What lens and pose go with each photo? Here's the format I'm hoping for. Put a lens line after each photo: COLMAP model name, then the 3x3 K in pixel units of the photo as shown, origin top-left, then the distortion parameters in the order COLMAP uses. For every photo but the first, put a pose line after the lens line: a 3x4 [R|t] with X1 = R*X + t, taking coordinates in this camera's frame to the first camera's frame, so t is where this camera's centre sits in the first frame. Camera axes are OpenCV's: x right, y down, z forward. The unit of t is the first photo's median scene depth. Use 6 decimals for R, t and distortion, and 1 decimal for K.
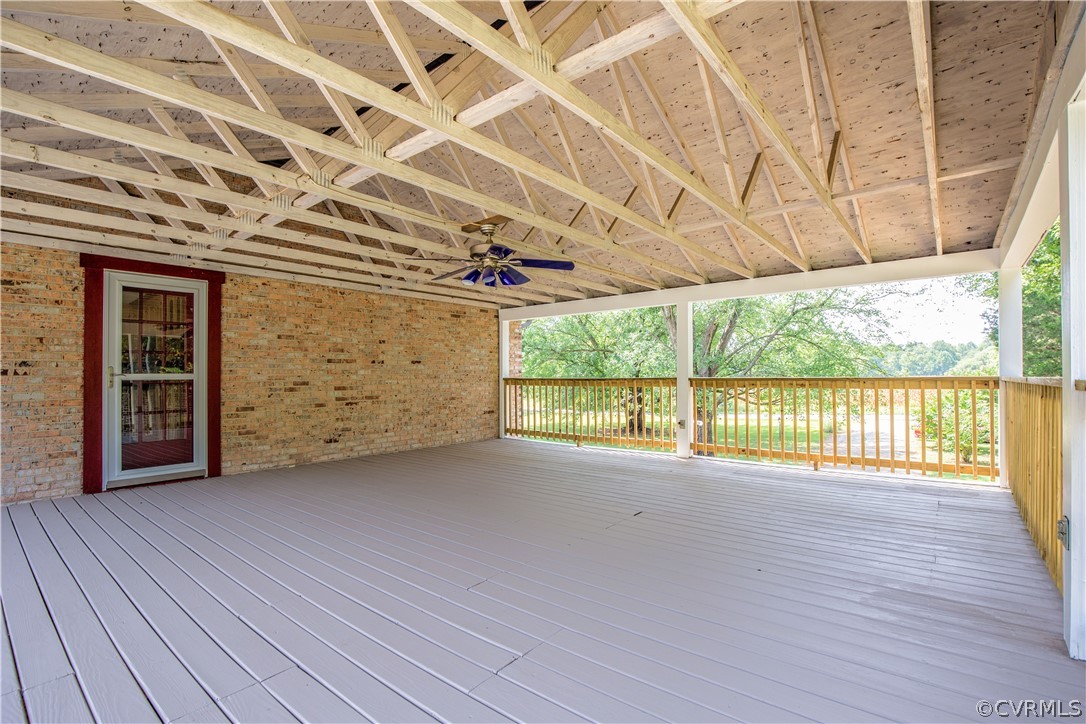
lens RADIAL K [[504.1, 0, 547.4], [0, 504.1, 366.6], [0, 0, 1]] dist [-0.028856, 0.000992]
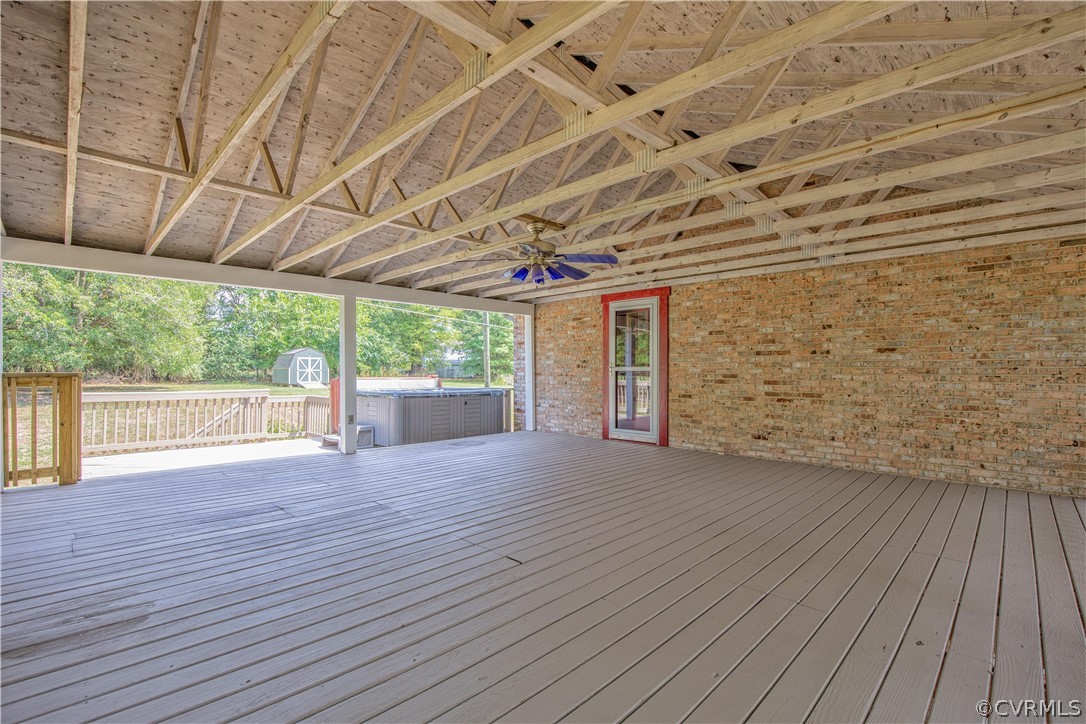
lens RADIAL K [[504.1, 0, 539.4], [0, 504.1, 361.9], [0, 0, 1]] dist [-0.028856, 0.000992]
pose [[-0.111353, -0.005896, -0.993763, 0.555777], [0.017622, 0.999813, -0.007907, 0.005233], [0.993625, -0.018393, -0.111229, 0.687482]]
